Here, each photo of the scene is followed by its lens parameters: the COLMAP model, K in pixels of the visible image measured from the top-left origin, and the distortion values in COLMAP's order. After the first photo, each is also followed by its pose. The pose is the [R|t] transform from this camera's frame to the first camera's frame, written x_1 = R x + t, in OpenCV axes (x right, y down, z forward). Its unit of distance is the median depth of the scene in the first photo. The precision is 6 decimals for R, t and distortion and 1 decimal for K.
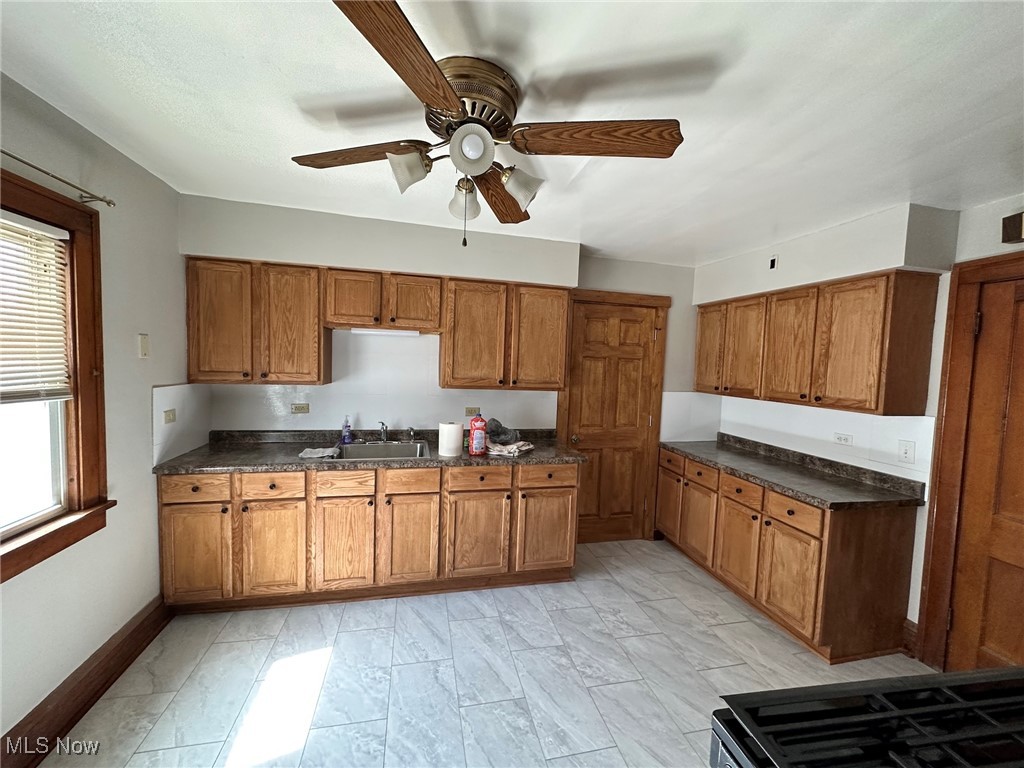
lens RADIAL K [[414.0, 0, 509.5], [0, 414.0, 384.9], [0, 0, 1]] dist [-0.001724, 0.000010]
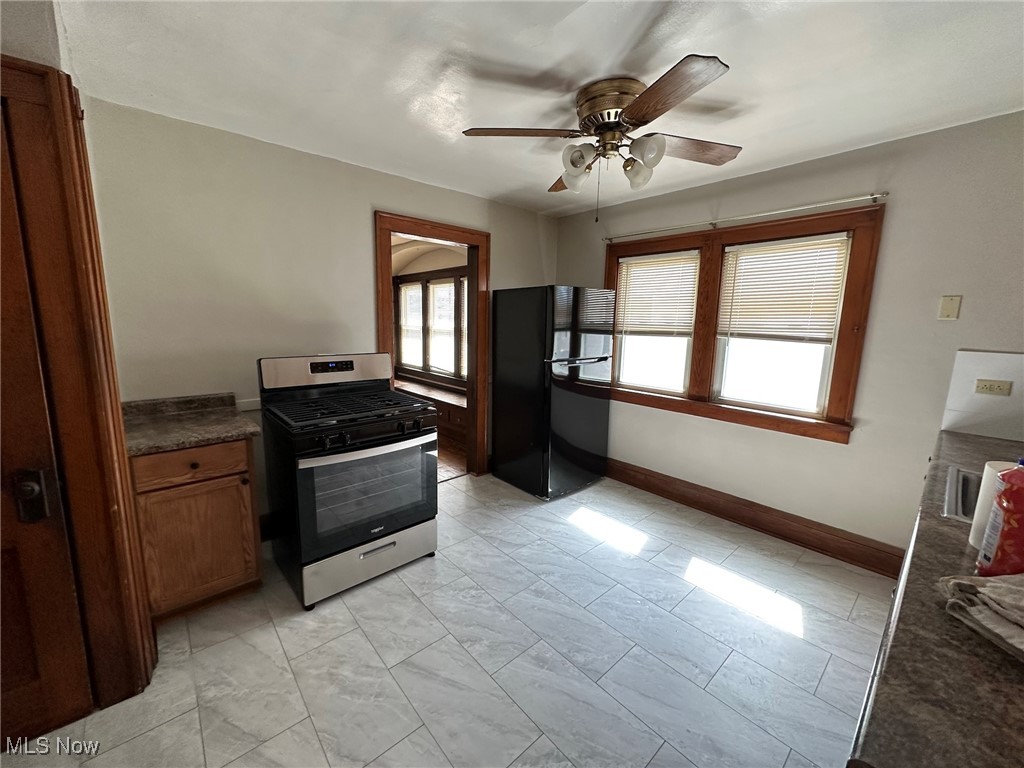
lens RADIAL K [[414.0, 0, 516.5], [0, 414.0, 383.3], [0, 0, 1]] dist [-0.001724, 0.000010]
pose [[-0.874601, 0.023364, -0.484281, 0.605071], [-0.083371, 0.976713, 0.197688, -0.028461], [0.477622, 0.213273, -0.852286, 1.553809]]
